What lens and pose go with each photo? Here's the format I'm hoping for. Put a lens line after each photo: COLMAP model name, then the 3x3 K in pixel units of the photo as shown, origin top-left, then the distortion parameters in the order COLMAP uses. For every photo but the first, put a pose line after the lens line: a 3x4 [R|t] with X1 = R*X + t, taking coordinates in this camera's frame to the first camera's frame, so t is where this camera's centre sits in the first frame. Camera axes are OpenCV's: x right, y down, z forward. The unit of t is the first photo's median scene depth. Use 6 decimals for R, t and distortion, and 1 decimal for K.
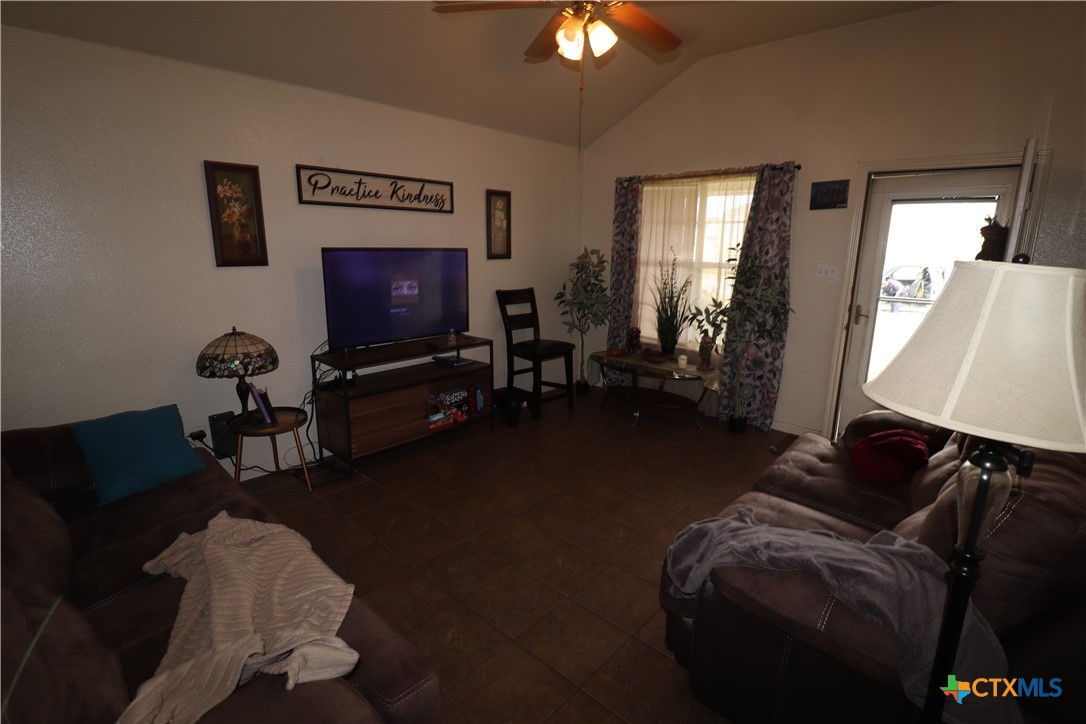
lens RADIAL K [[512.2, 0, 552.8], [0, 512.2, 355.1], [0, 0, 1]] dist [-0.015452, -0.006372]
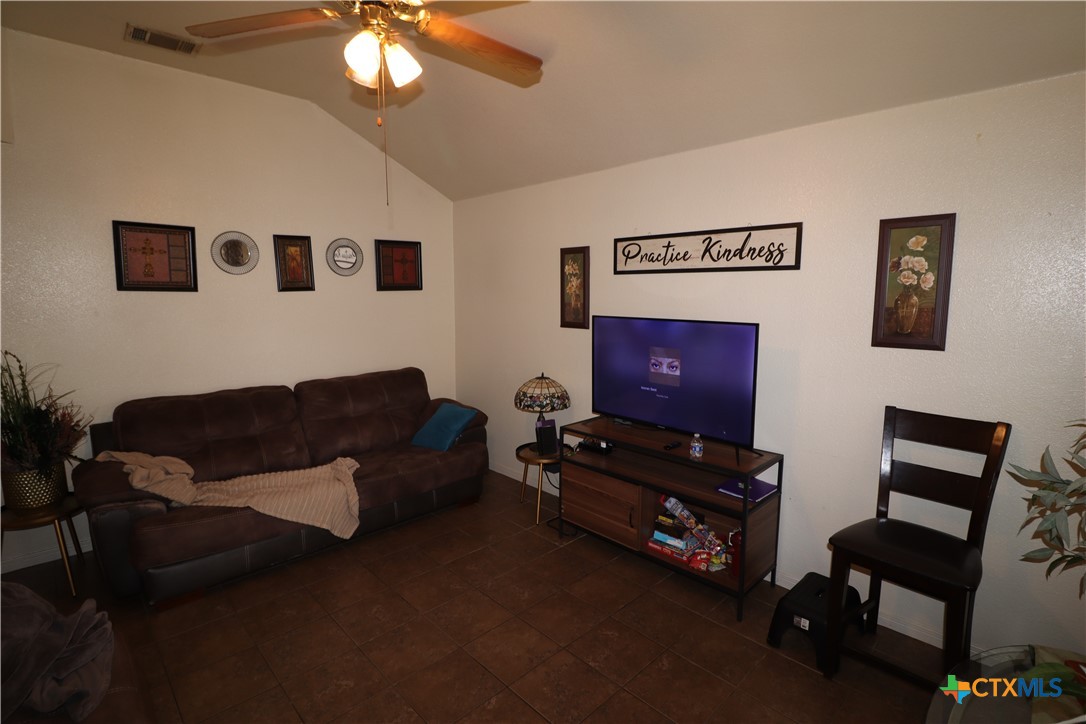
lens RADIAL K [[512.2, 0, 558.6], [0, 512.2, 355.5], [0, 0, 1]] dist [-0.015452, -0.006372]
pose [[-0.056238, 0.096758, -0.993718, 0.534052], [-0.224544, 0.968570, 0.107017, -0.198060], [0.972840, 0.229152, -0.032744, 0.861107]]
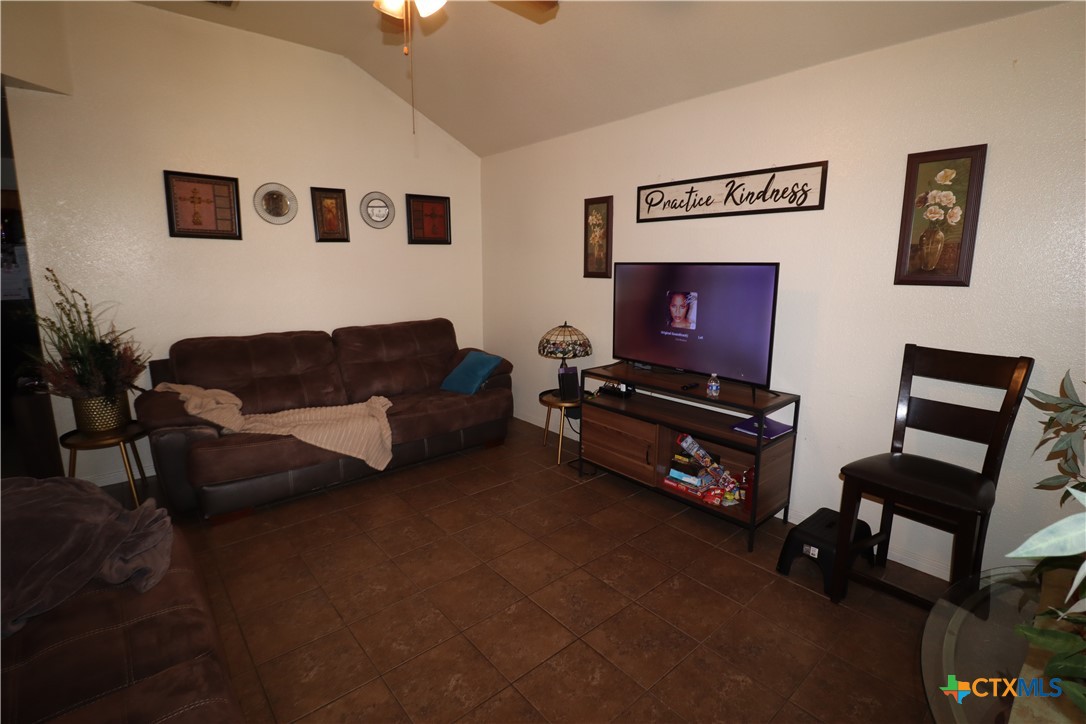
lens RADIAL K [[498.2, 0, 554.7], [0, 498.2, 357.5], [0, 0, 1]] dist [-0.018621, -0.005529]
pose [[-0.117203, 0.153265, -0.981210, 0.544654], [-0.227677, 0.957558, 0.176766, -0.152084], [0.966658, 0.244116, -0.077334, 0.880970]]
